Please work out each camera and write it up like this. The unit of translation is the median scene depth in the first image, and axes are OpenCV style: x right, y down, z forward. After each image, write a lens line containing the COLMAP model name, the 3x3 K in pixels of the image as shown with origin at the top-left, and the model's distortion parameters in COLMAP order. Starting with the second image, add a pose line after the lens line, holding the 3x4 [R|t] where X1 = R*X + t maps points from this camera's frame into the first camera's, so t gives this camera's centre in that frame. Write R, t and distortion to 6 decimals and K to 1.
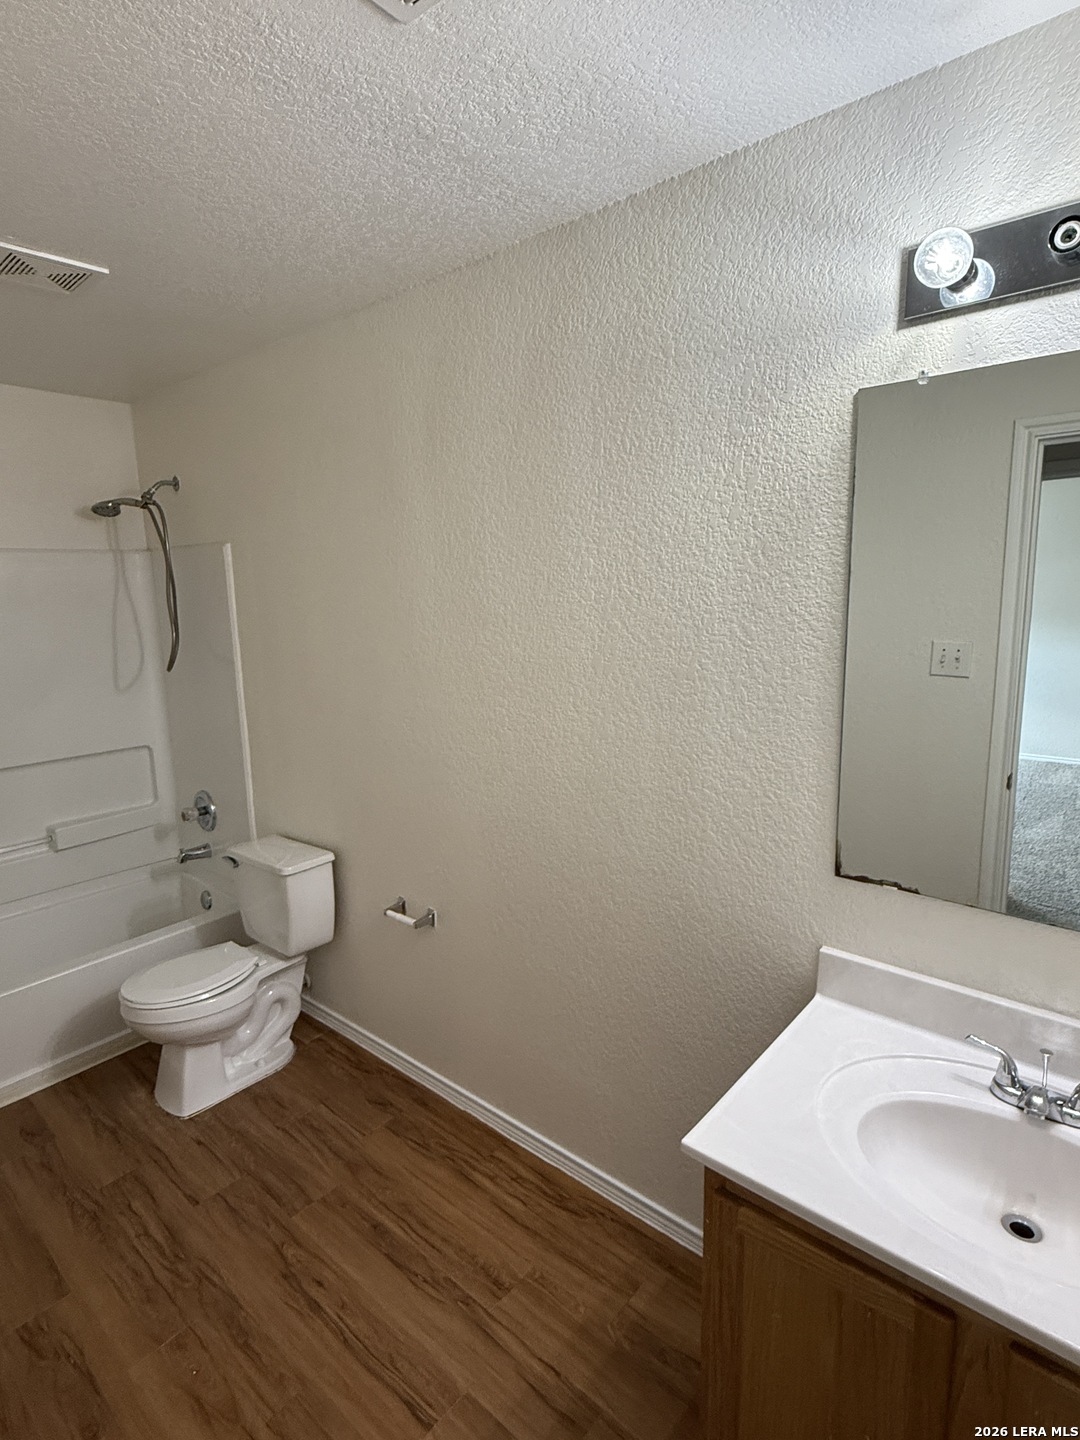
lens RADIAL K [[758.8, 0, 536.1], [0, 758.8, 717.9], [0, 0, 1]] dist [-0.000231, -0.000047]
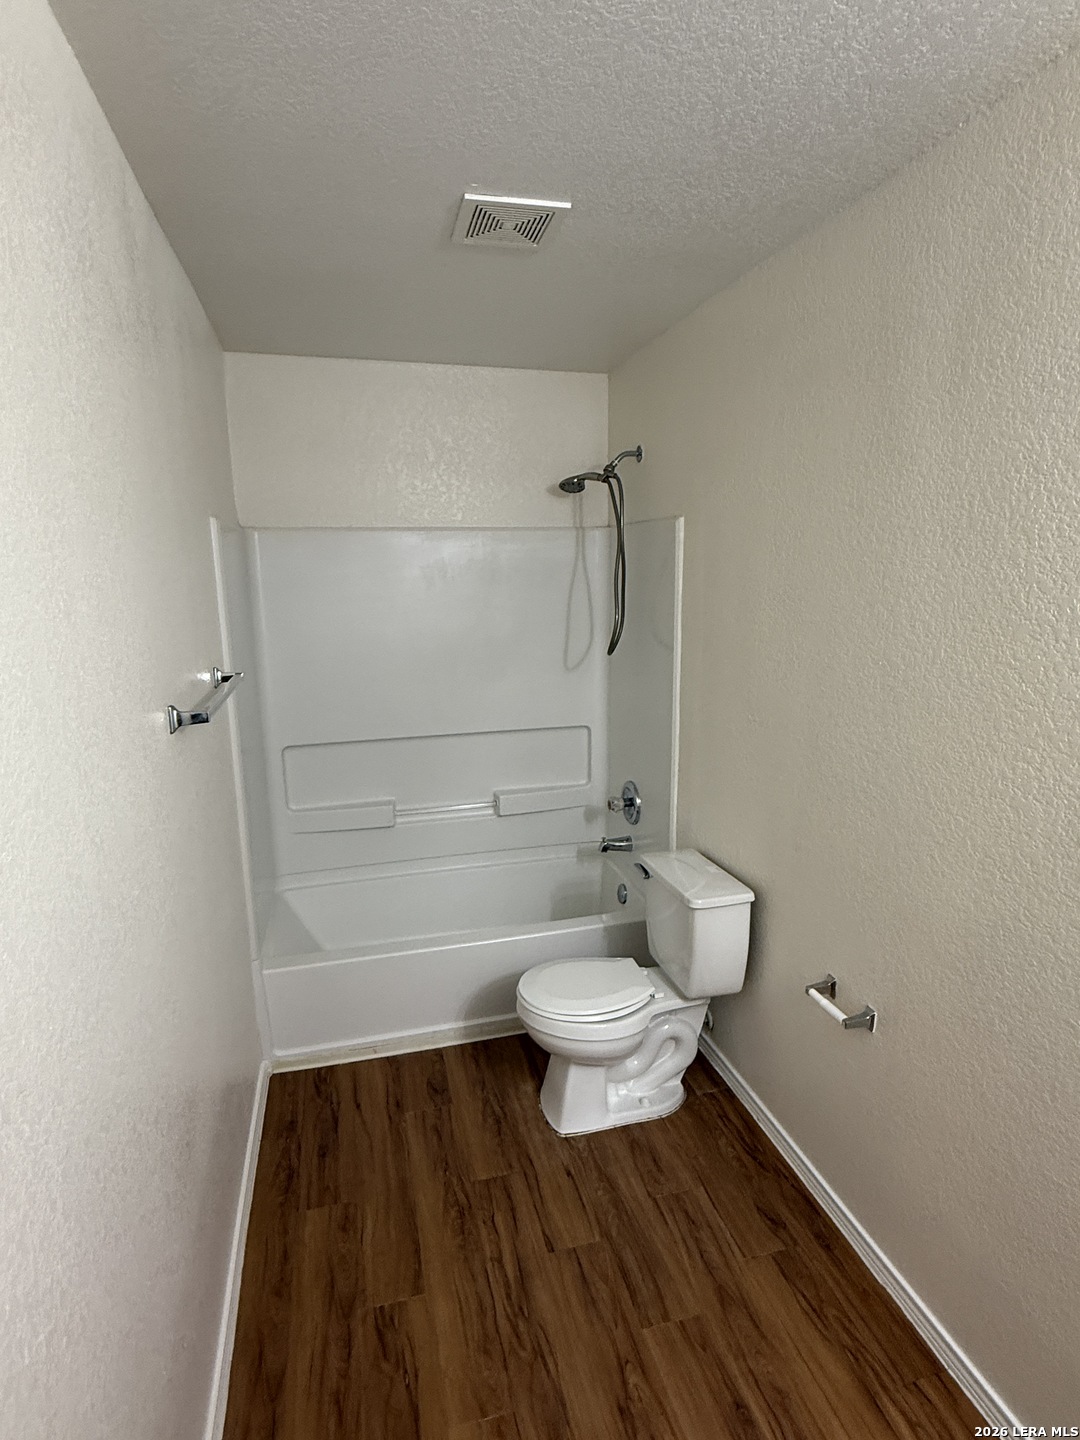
lens RADIAL K [[758.8, 0, 536.1], [0, 758.8, 717.9], [0, 0, 1]] dist [-0.000231, -0.000047]
pose [[0.826140, 0.122062, -0.550084, -0.032051], [-0.103472, 0.992517, 0.064837, -0.040230], [0.553882, 0.003353, 0.832588, 0.181867]]
